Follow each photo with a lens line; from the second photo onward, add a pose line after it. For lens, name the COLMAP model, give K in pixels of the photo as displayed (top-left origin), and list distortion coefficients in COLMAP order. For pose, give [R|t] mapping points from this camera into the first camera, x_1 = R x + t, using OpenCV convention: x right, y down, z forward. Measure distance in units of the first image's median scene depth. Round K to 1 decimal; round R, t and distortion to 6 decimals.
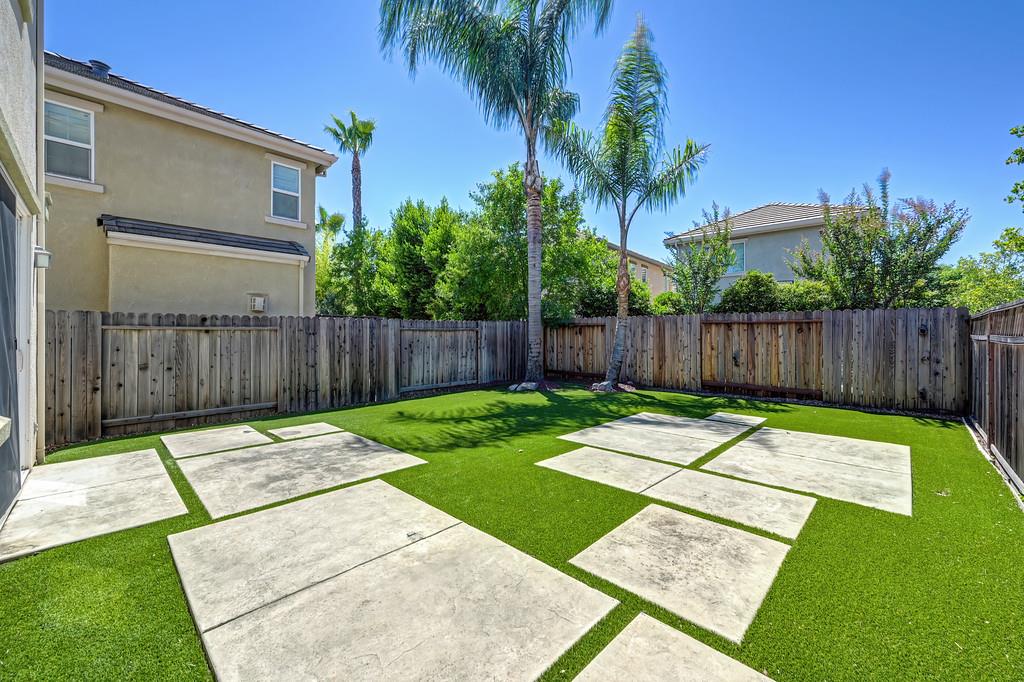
lens RADIAL K [[405.8, 0, 514.6], [0, 405.8, 334.9], [0, 0, 1]] dist [-0.000133, 0.000029]
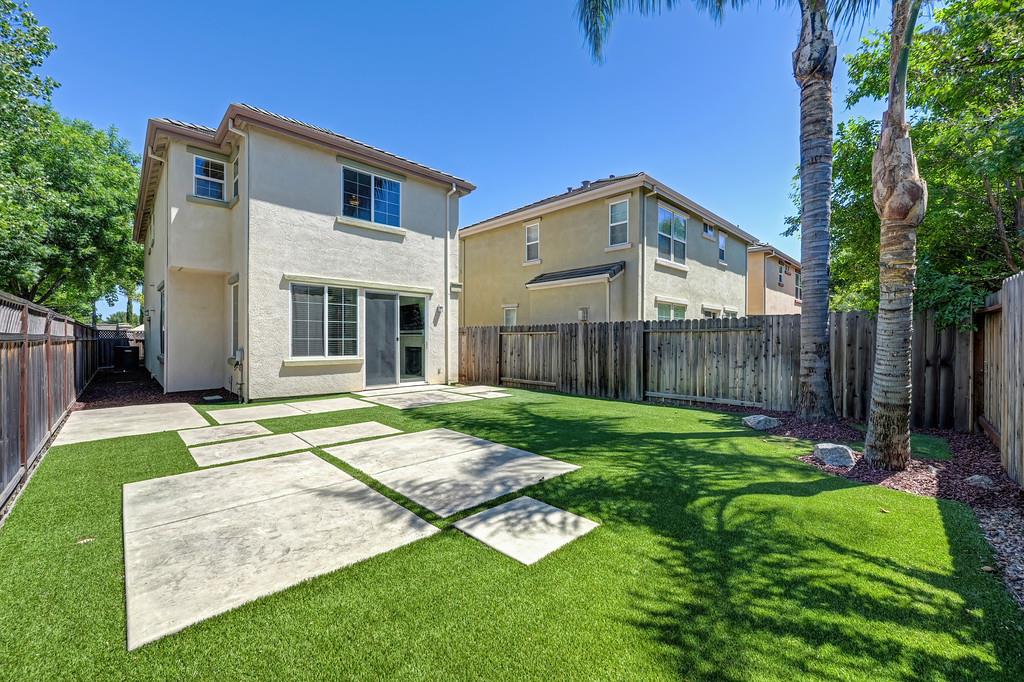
lens RADIAL K [[405.8, 0, 514.5], [0, 405.8, 341.5], [0, 0, 1]] dist [-0.000133, 0.000029]
pose [[-0.026032, 0.006358, -0.999641, 0.798316], [-0.002456, 0.999976, 0.006424, 0.007025], [0.999658, 0.002622, -0.026016, 0.814590]]
